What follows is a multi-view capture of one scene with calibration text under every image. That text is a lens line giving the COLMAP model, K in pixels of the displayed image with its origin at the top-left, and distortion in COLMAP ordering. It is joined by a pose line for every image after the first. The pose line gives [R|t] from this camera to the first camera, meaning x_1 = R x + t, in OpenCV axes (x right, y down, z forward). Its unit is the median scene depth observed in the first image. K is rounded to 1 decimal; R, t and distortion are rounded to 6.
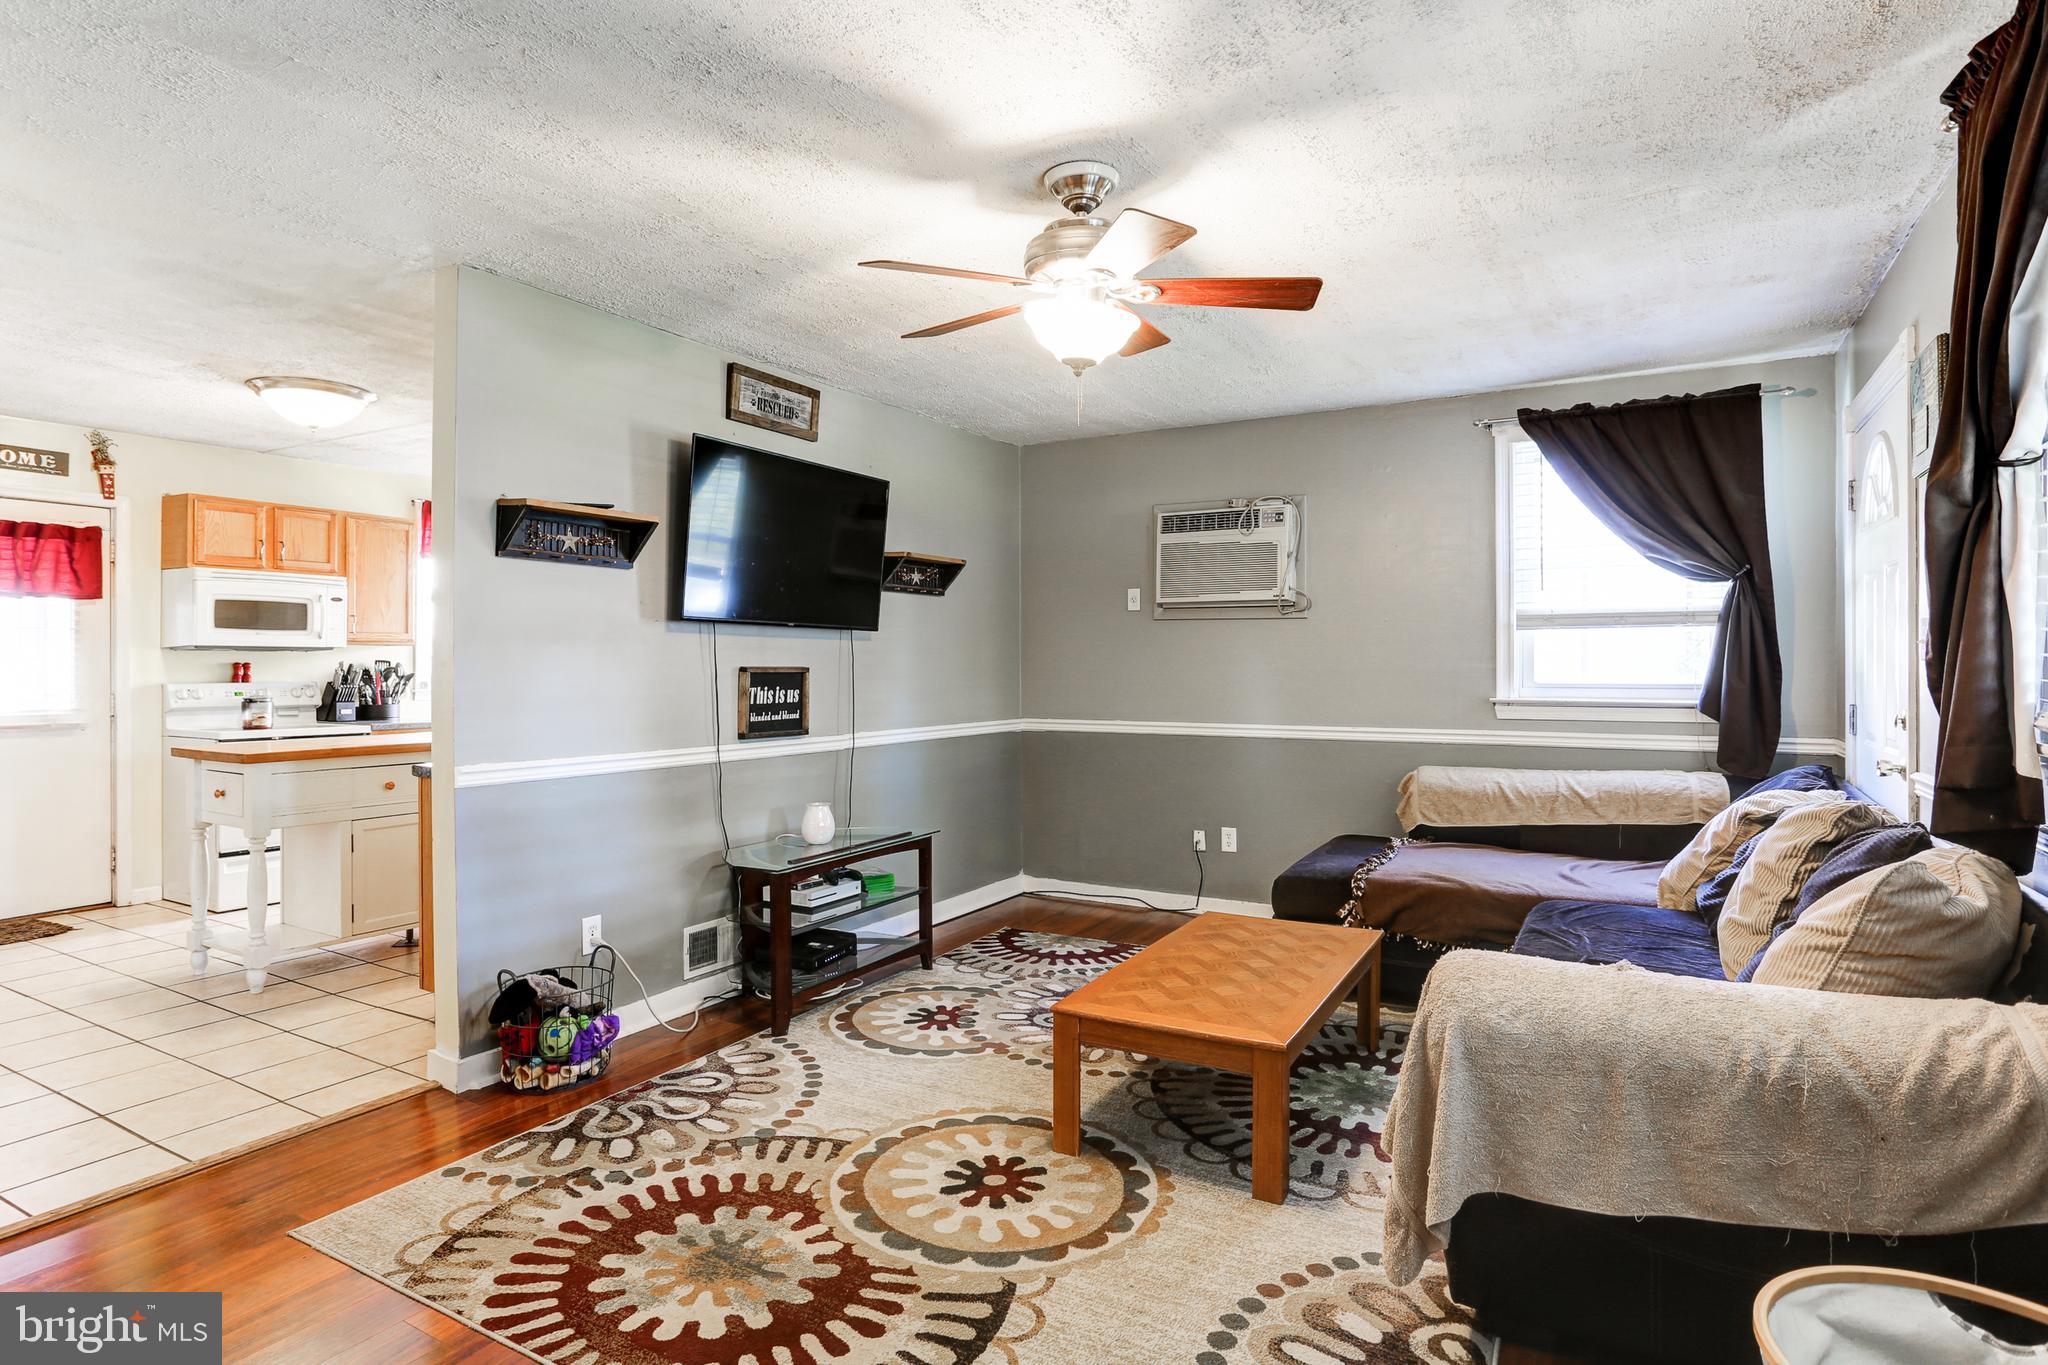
lens RADIAL K [[1093.2, 0, 1009.9], [0, 1093.2, 665.3], [0, 0, 1]] dist [-0.052451, 0.031566]
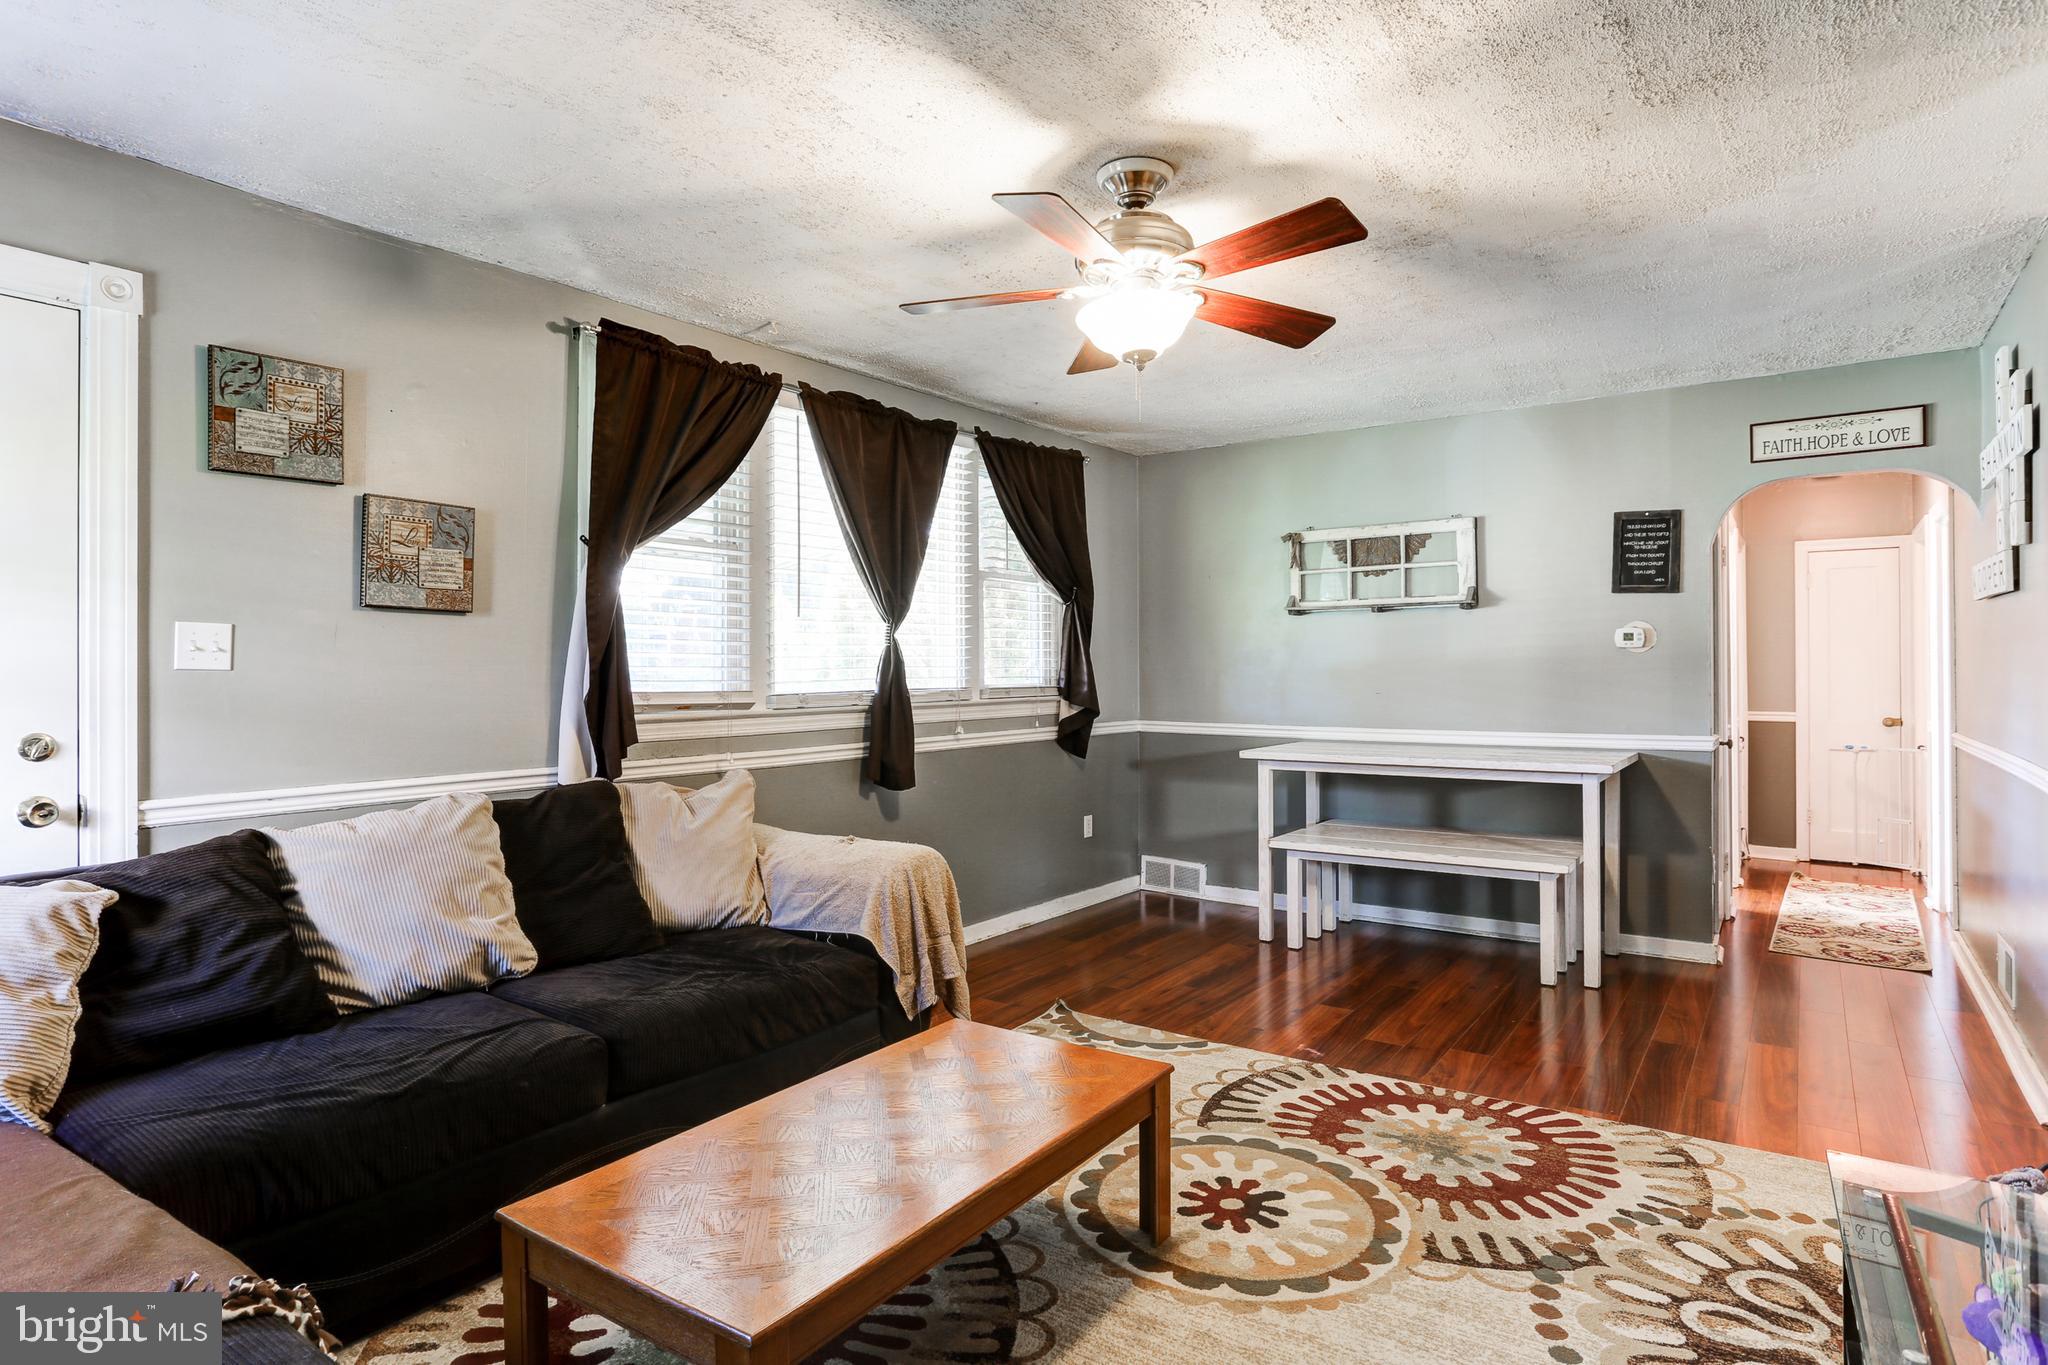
lens RADIAL K [[1097.4, 0, 1002.9], [0, 1097.4, 664.1], [0, 0, 1]] dist [-0.054528, 0.029649]
pose [[-0.994079, 0.006296, 0.108480, 0.058375], [0.005683, 0.999966, -0.005954, 0.000682], [-0.108514, -0.005303, -0.994081, 1.433890]]
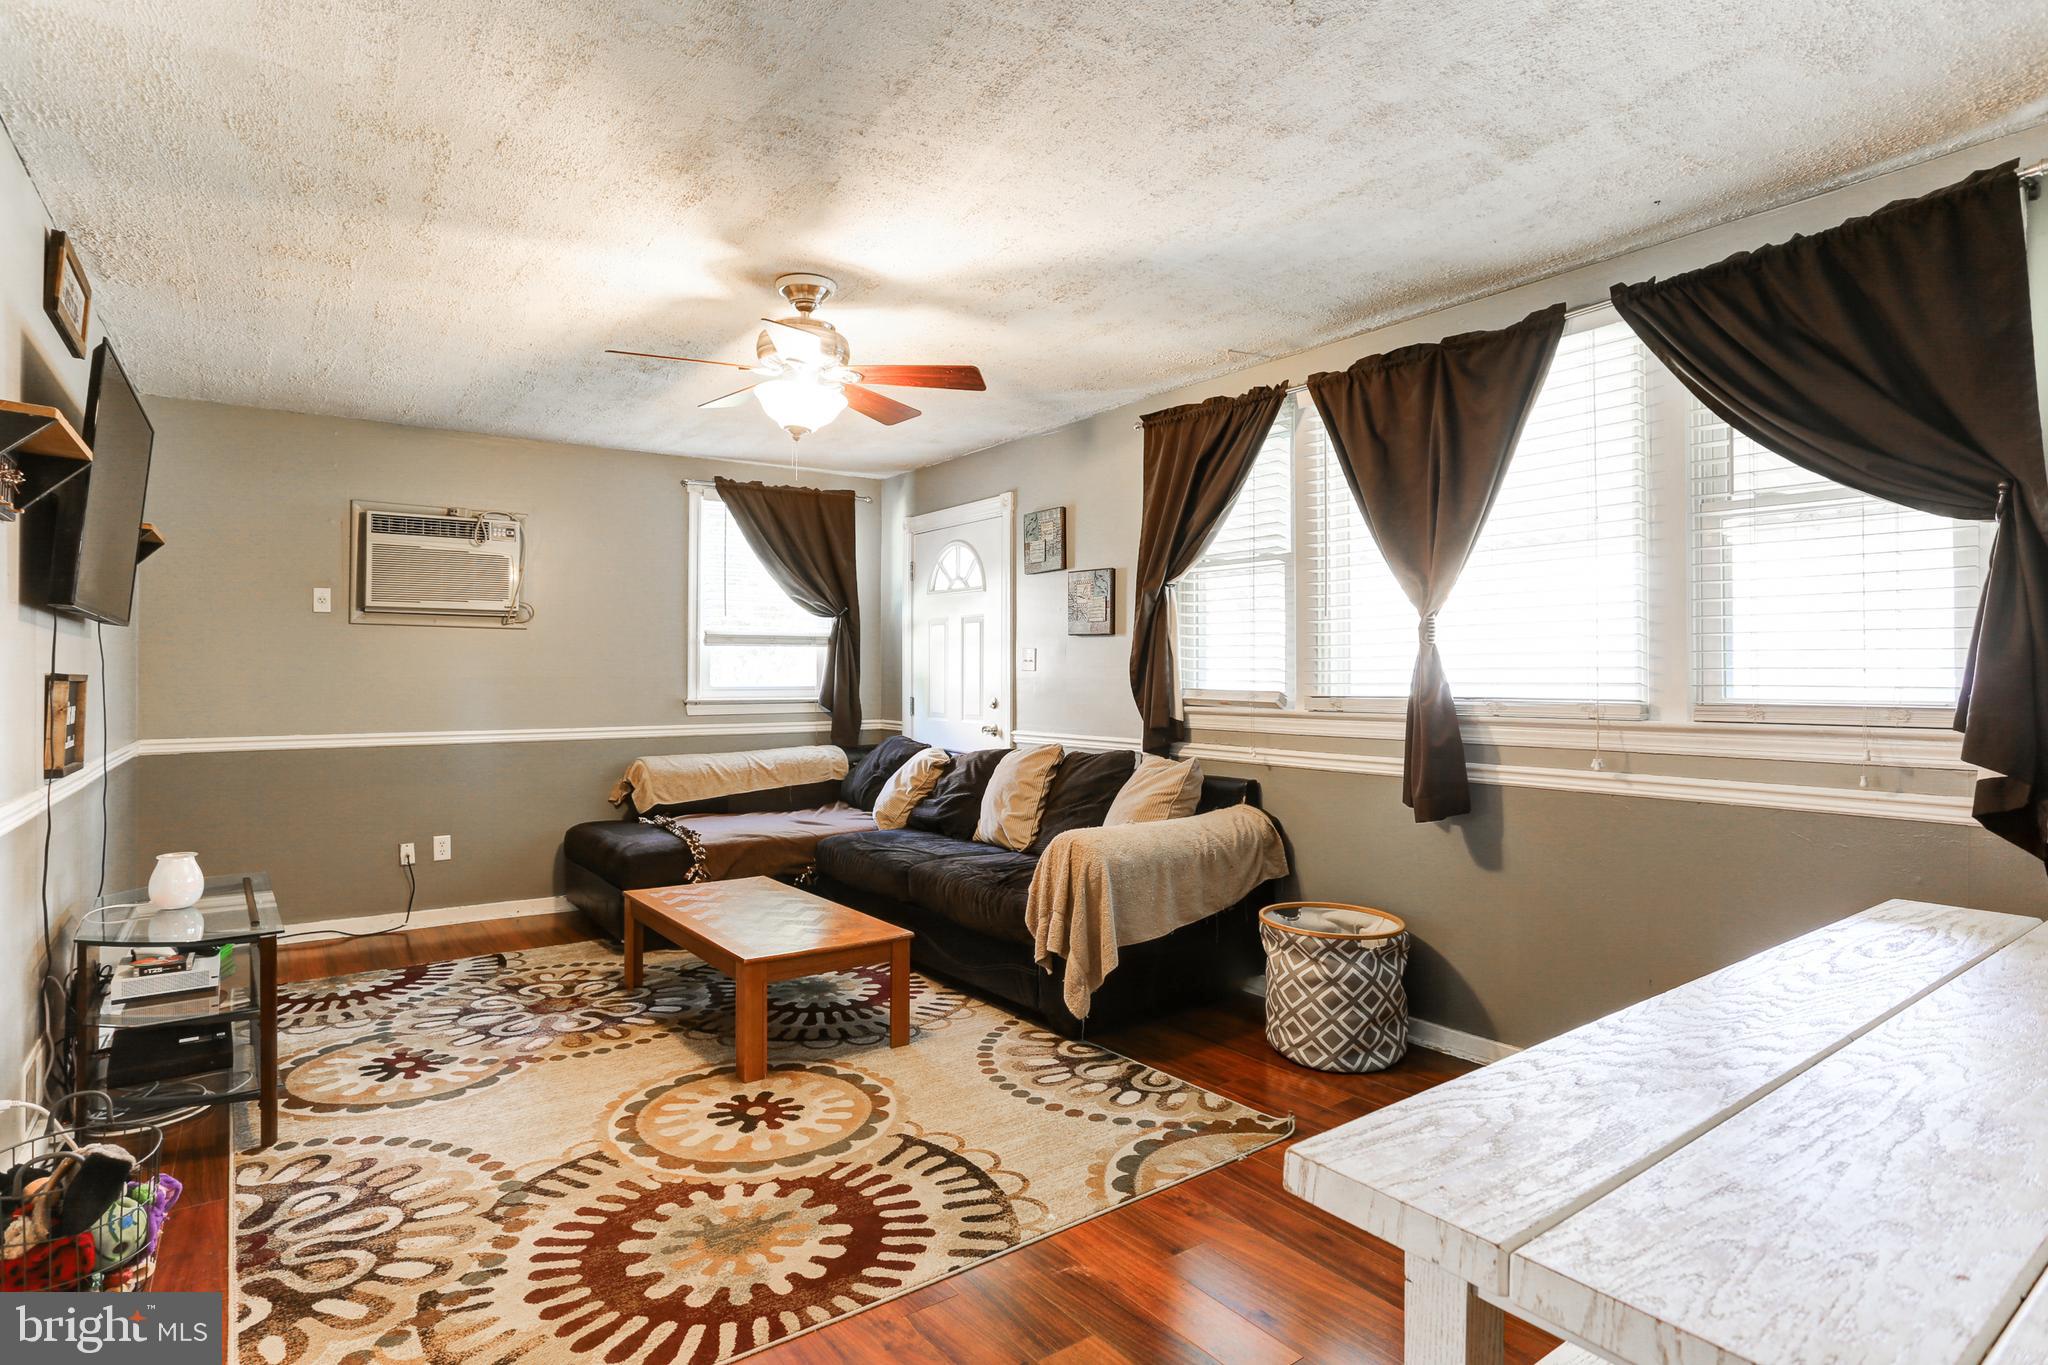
lens RADIAL K [[1047.9, 0, 1011.7], [0, 1047.9, 671.0], [0, 0, 1]] dist [-0.056177, 0.030070]
pose [[0.405154, 0.002980, 0.914243, -0.673587], [-0.000617, 0.999995, -0.002986, 0.001244], [-0.914248, 0.000645, 0.405154, 0.210890]]
